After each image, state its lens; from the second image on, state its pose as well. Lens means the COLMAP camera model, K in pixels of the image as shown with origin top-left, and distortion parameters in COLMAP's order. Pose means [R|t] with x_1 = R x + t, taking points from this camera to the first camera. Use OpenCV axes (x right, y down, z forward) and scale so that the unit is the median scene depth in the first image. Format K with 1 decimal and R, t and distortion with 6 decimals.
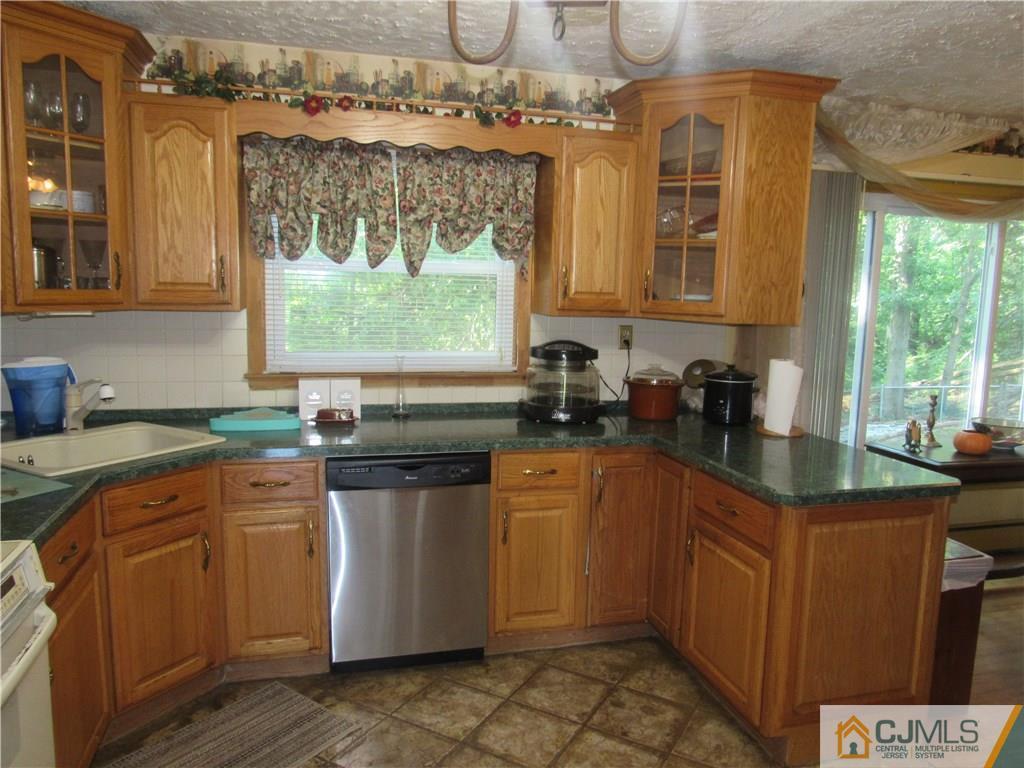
lens RADIAL K [[733.3, 0, 514.8], [0, 733.3, 388.5], [0, 0, 1]] dist [-0.035119, 0.004855]
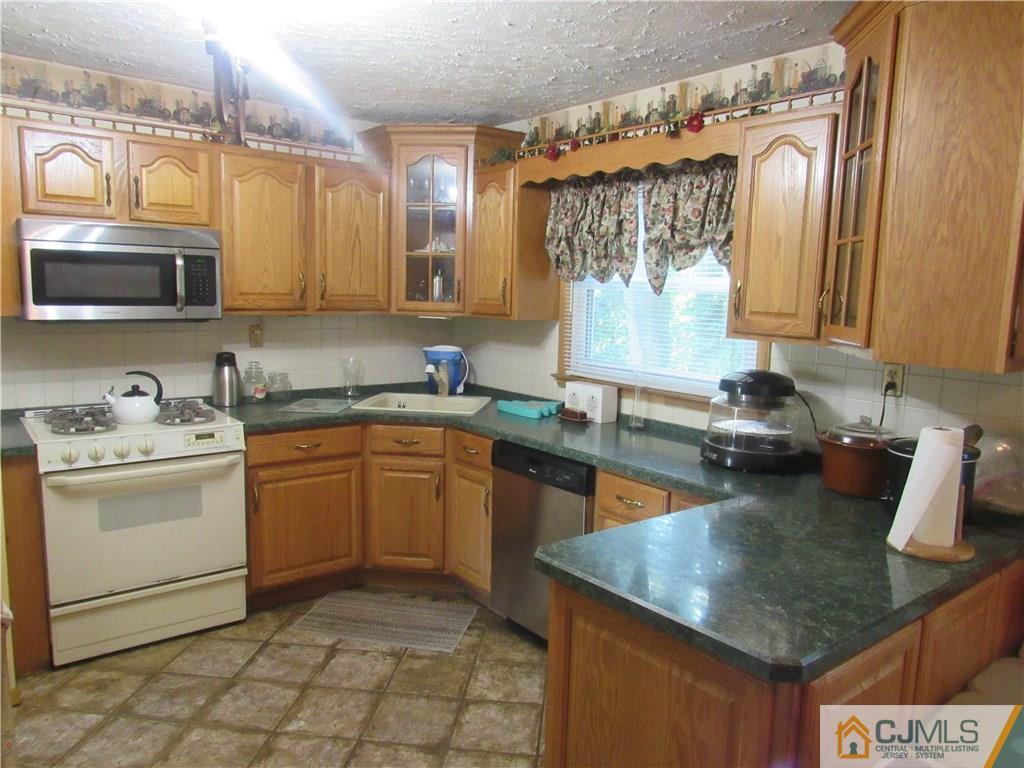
lens RADIAL K [[728.3, 0, 510.6], [0, 728.3, 388.0], [0, 0, 1]] dist [-0.023392, 0.004351]
pose [[0.404328, 0.107608, -0.908262, 0.763682], [-0.154233, 0.986855, 0.048260, -0.046082], [0.901516, 0.120571, 0.415610, 0.442678]]
